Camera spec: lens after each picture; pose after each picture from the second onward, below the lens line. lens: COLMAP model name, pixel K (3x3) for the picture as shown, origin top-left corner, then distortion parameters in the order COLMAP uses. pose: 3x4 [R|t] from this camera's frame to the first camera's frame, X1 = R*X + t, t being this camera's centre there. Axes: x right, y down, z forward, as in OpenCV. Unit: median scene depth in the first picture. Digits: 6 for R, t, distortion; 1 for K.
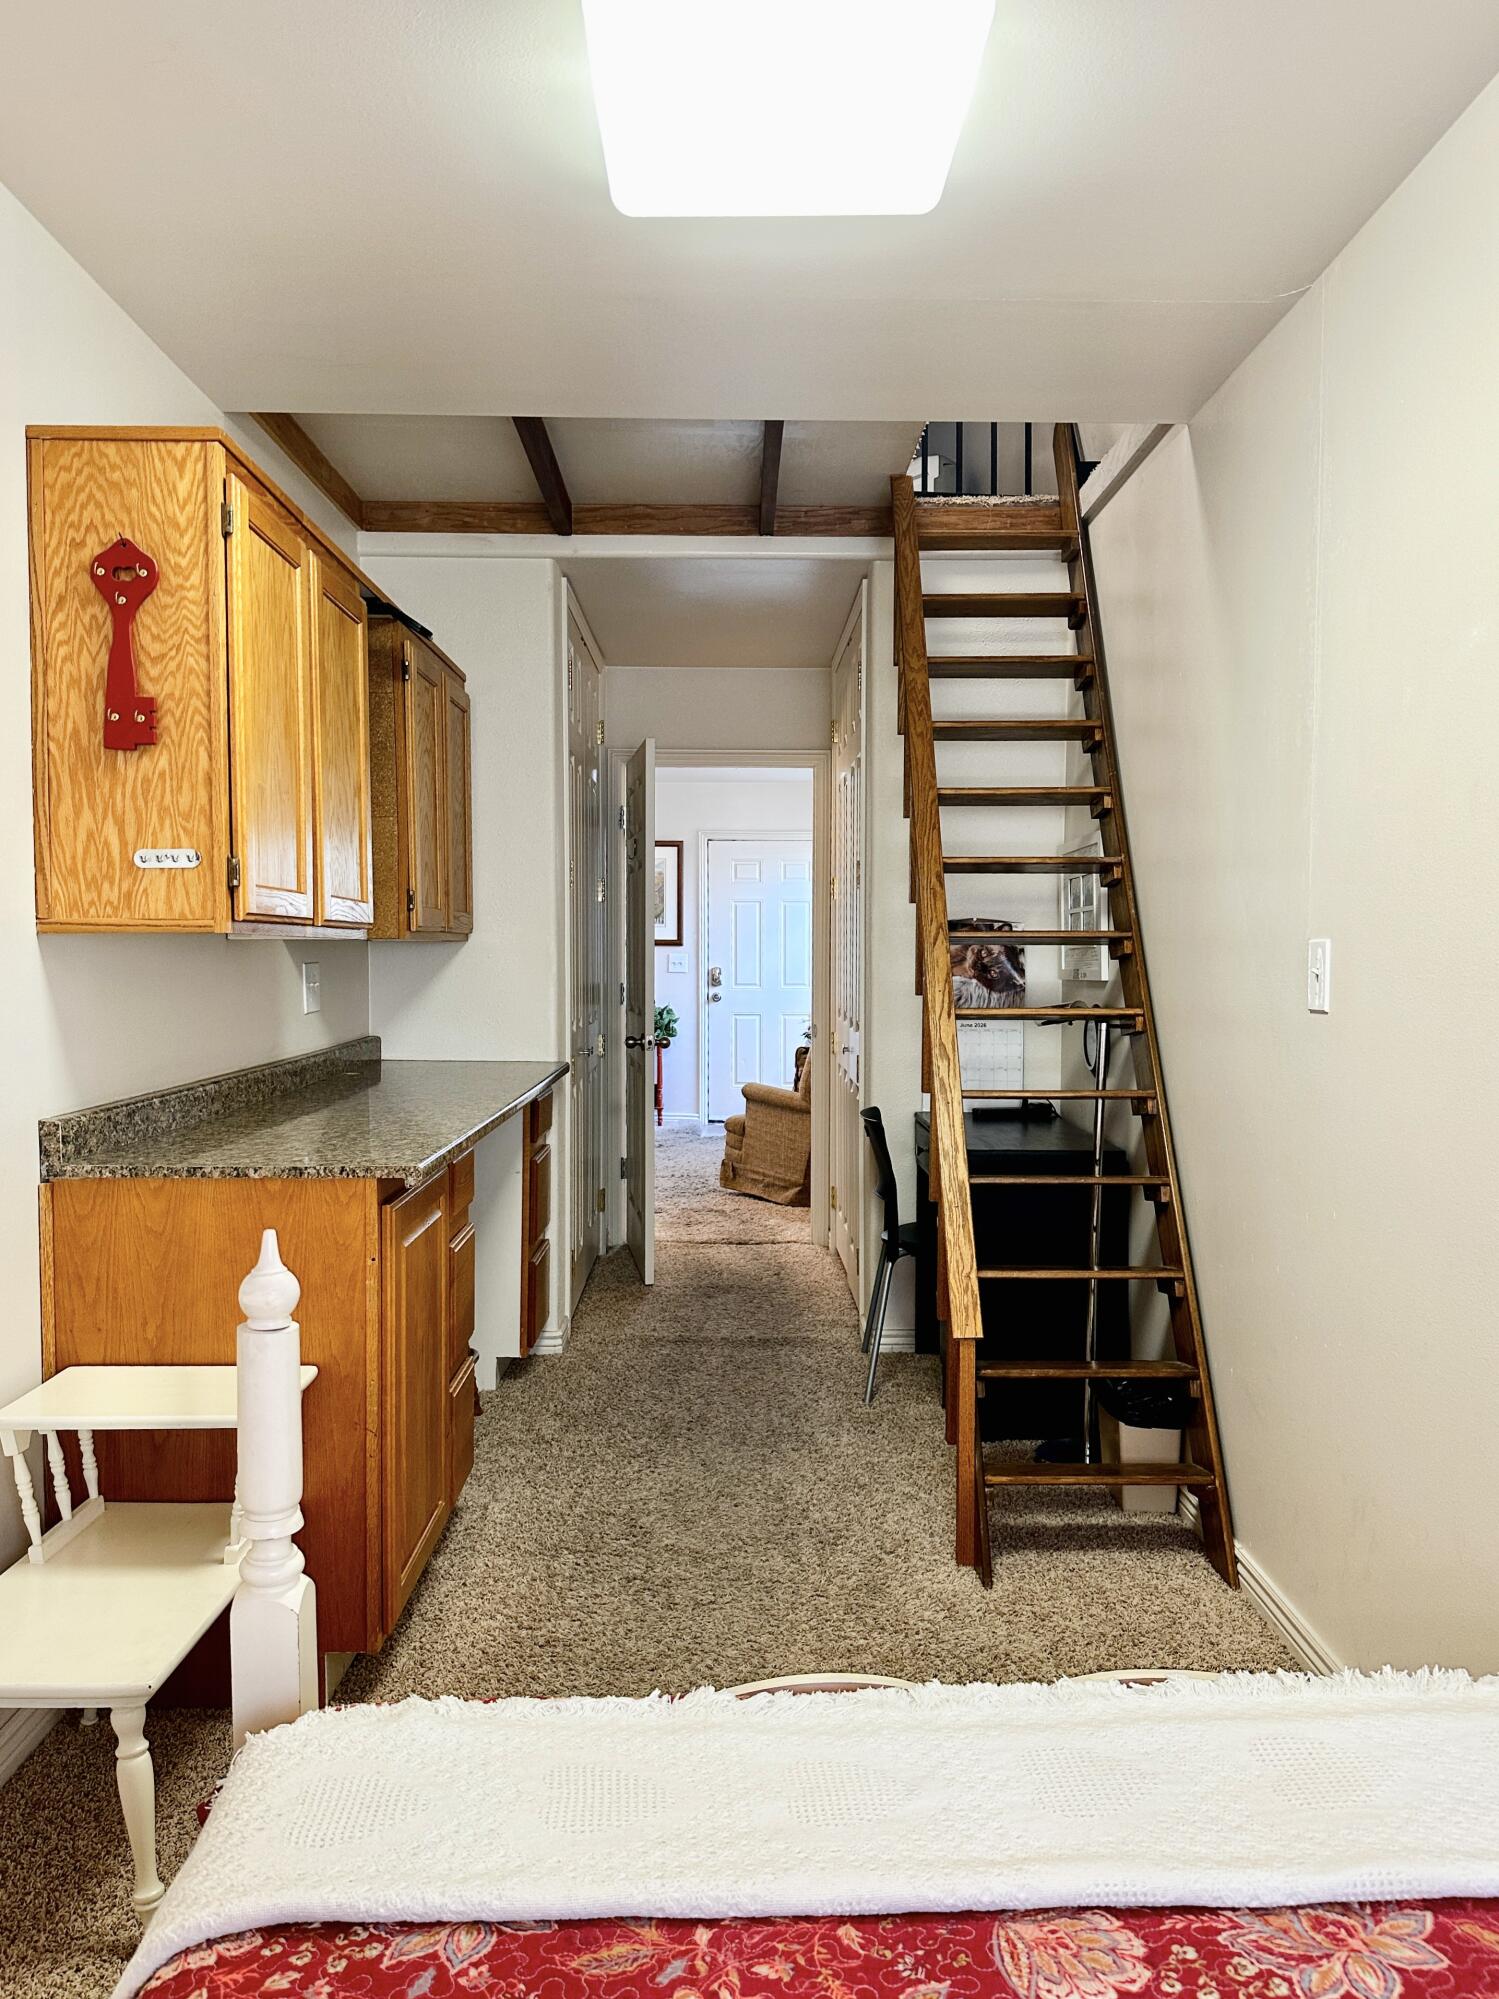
lens RADIAL K [[1480.3, 0, 751.5], [0, 1480.3, 1003.9], [0, 0, 1]] dist [0.013787, -0.002378]
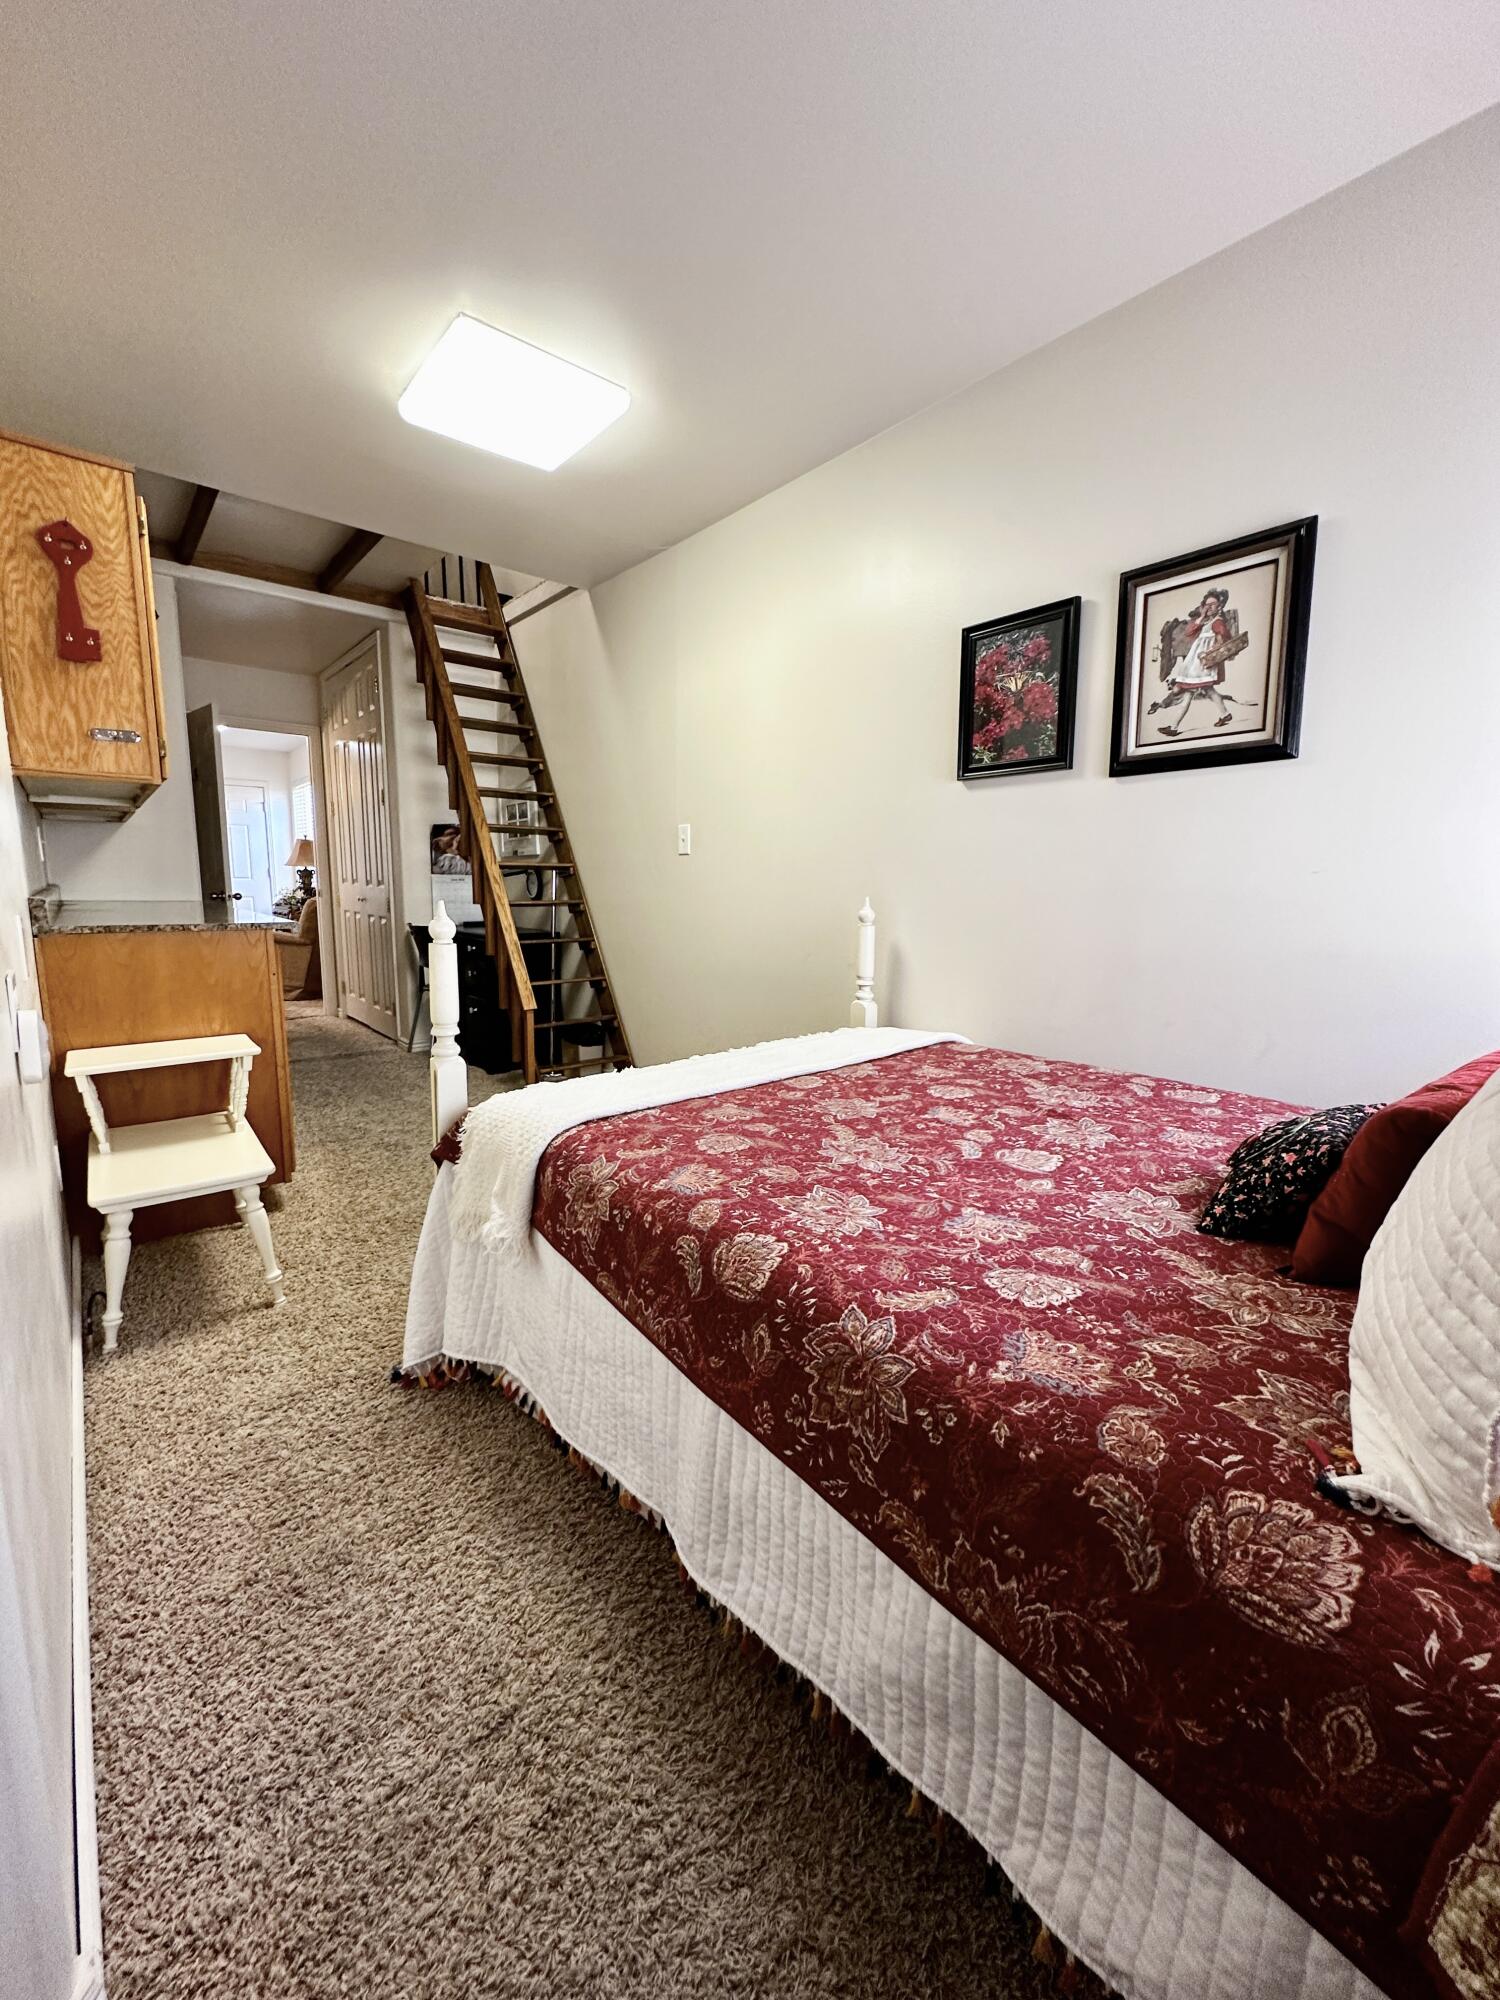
lens RADIAL K [[800.4, 0, 750.3], [0, 800.4, 991.3], [0, 0, 1]] dist [-0.002384, 0.000944]
pose [[0.771288, -0.082105, 0.631169, -0.433765], [0.015215, 0.993740, 0.110676, 0.094722], [-0.636305, -0.075760, 0.767709, -0.137034]]
